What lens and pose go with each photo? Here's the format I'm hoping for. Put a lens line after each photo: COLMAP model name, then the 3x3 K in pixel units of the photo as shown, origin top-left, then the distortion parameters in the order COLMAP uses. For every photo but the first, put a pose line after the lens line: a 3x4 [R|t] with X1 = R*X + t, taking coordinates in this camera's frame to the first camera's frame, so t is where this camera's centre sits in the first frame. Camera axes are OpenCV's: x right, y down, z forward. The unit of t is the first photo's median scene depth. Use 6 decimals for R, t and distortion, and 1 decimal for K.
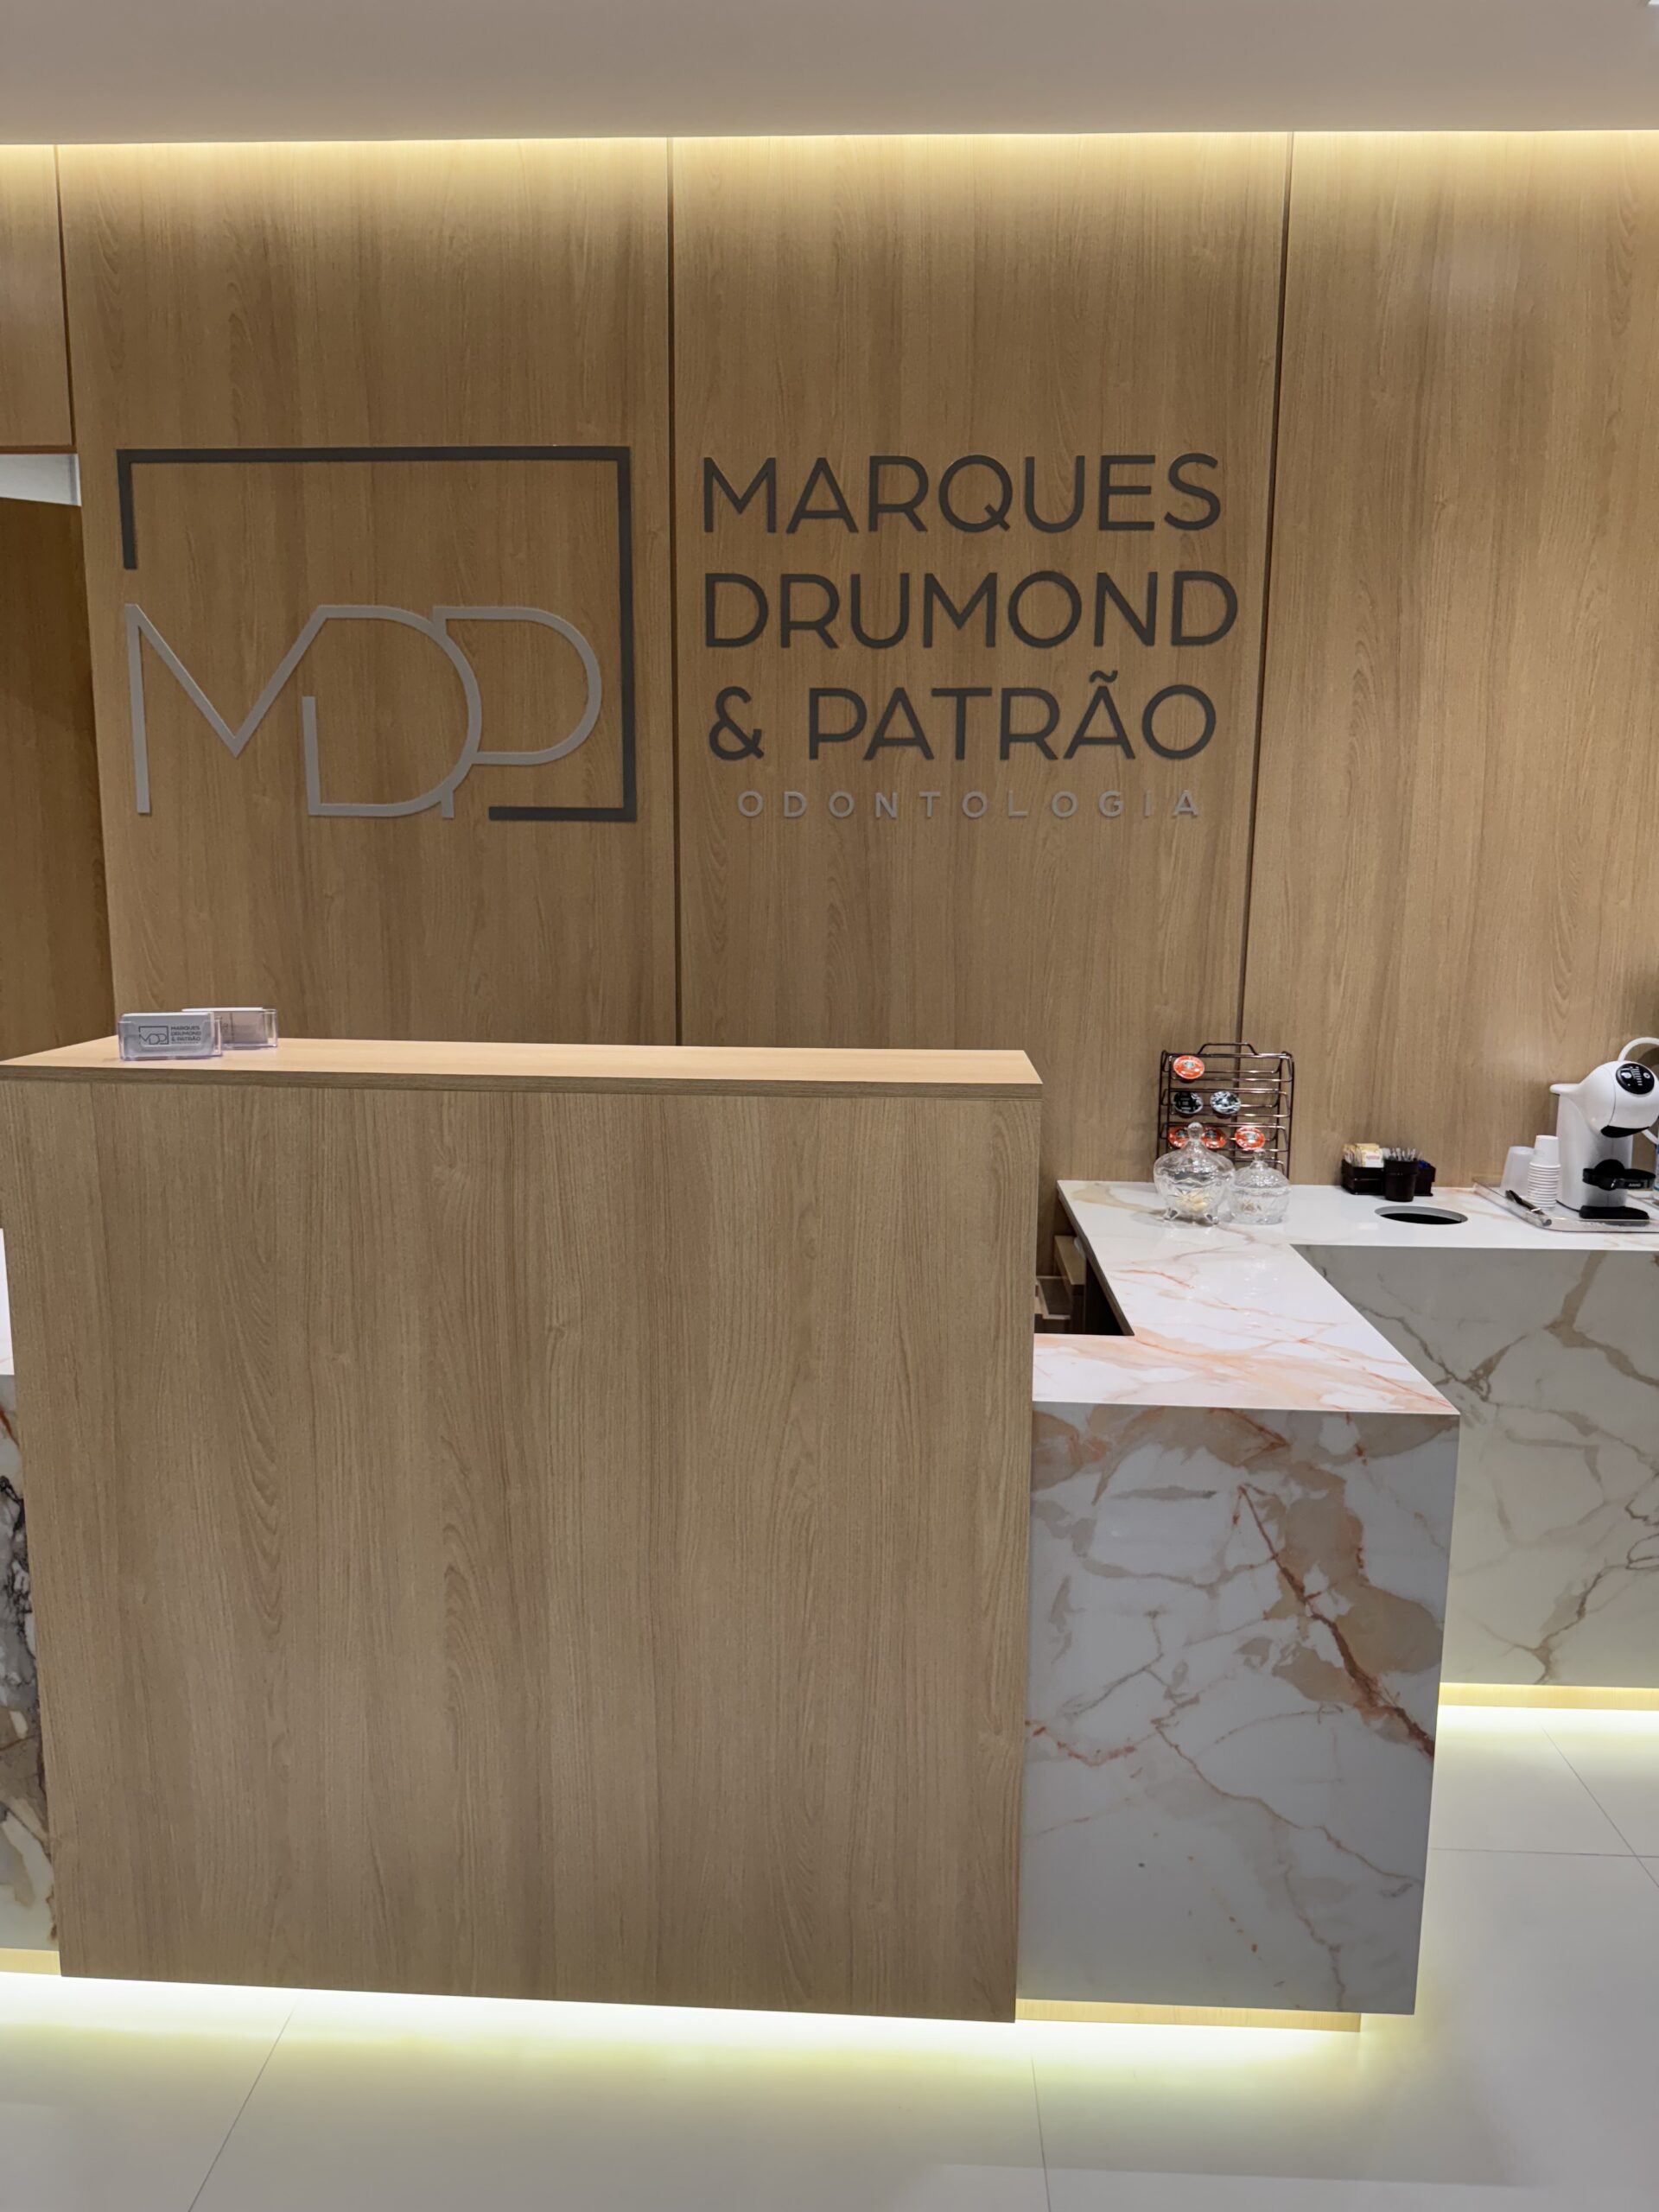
lens RADIAL K [[1670.2, 0, 829.5], [0, 1670.2, 1106.0], [0, 0, 1]] dist [0.134564, -0.275201]
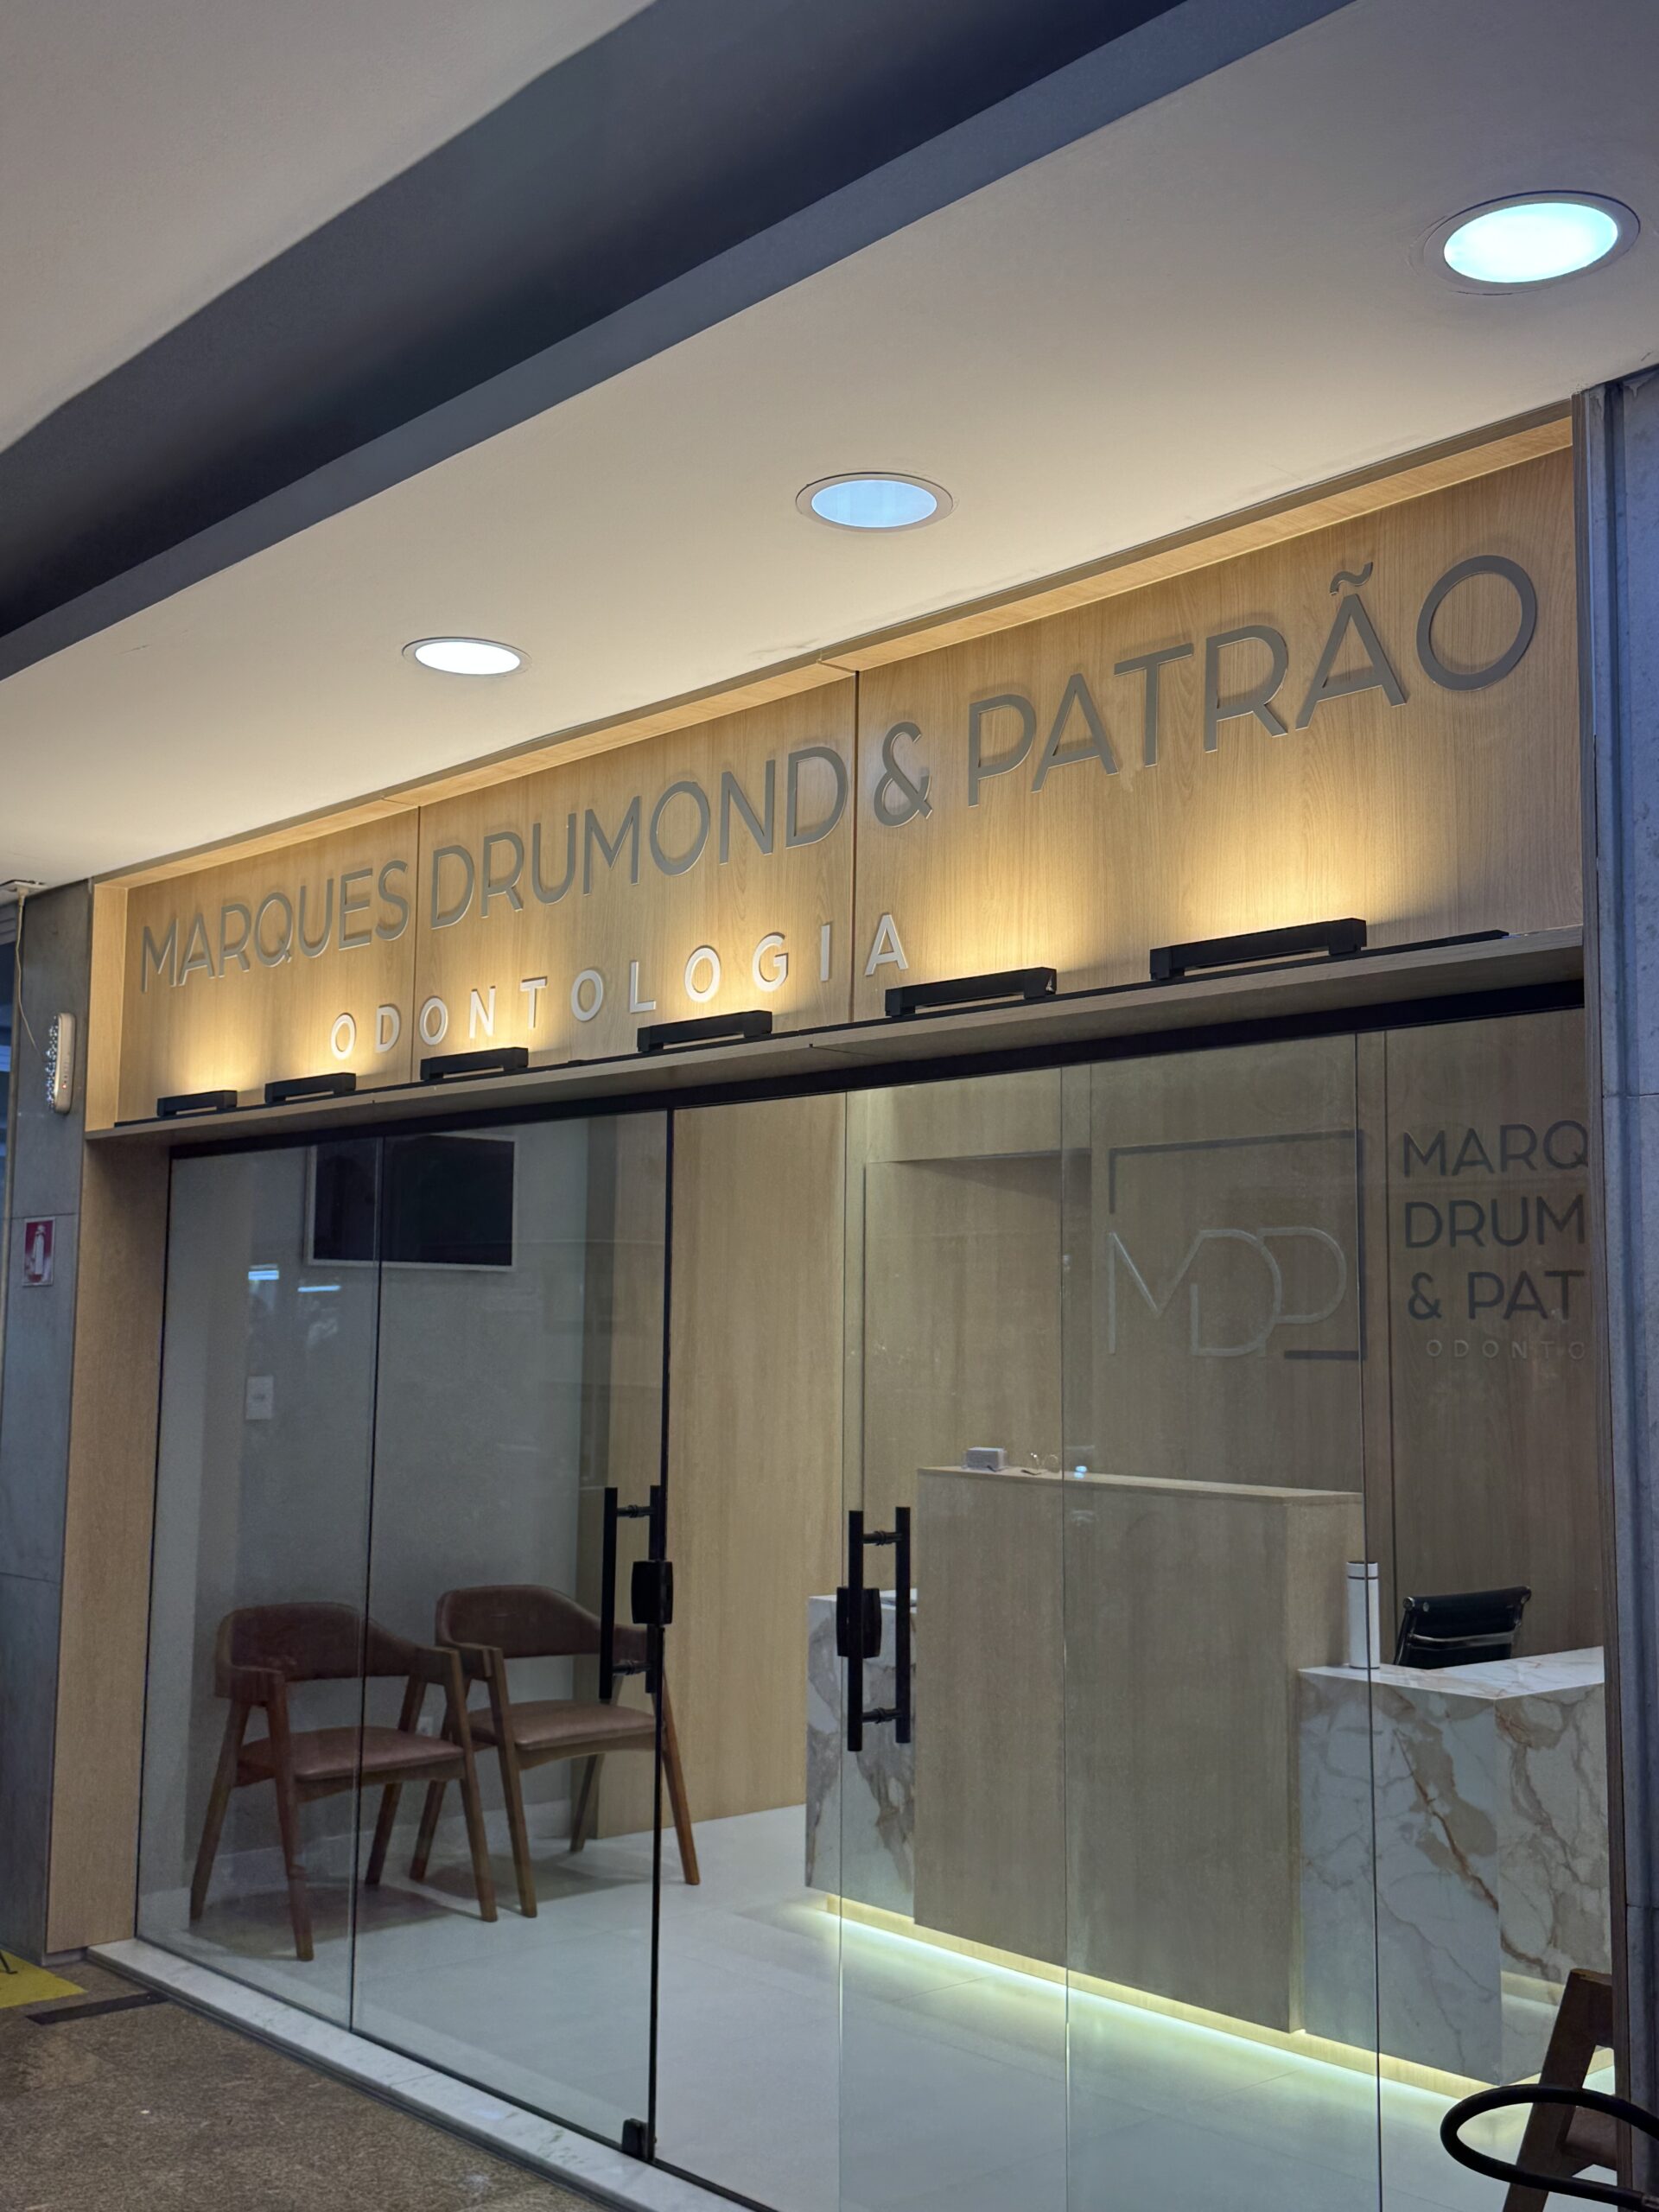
lens RADIAL K [[2294.2, 0, 829.5], [0, 2294.2, 1106.0], [0, 0, 1]] dist [-0.003801, -0.005789]
pose [[0.710113, -0.067050, -0.700888, 1.031380], [-0.120782, 0.969099, -0.215081, 0.115595], [0.693650, 0.237386, 0.680071, -0.819903]]
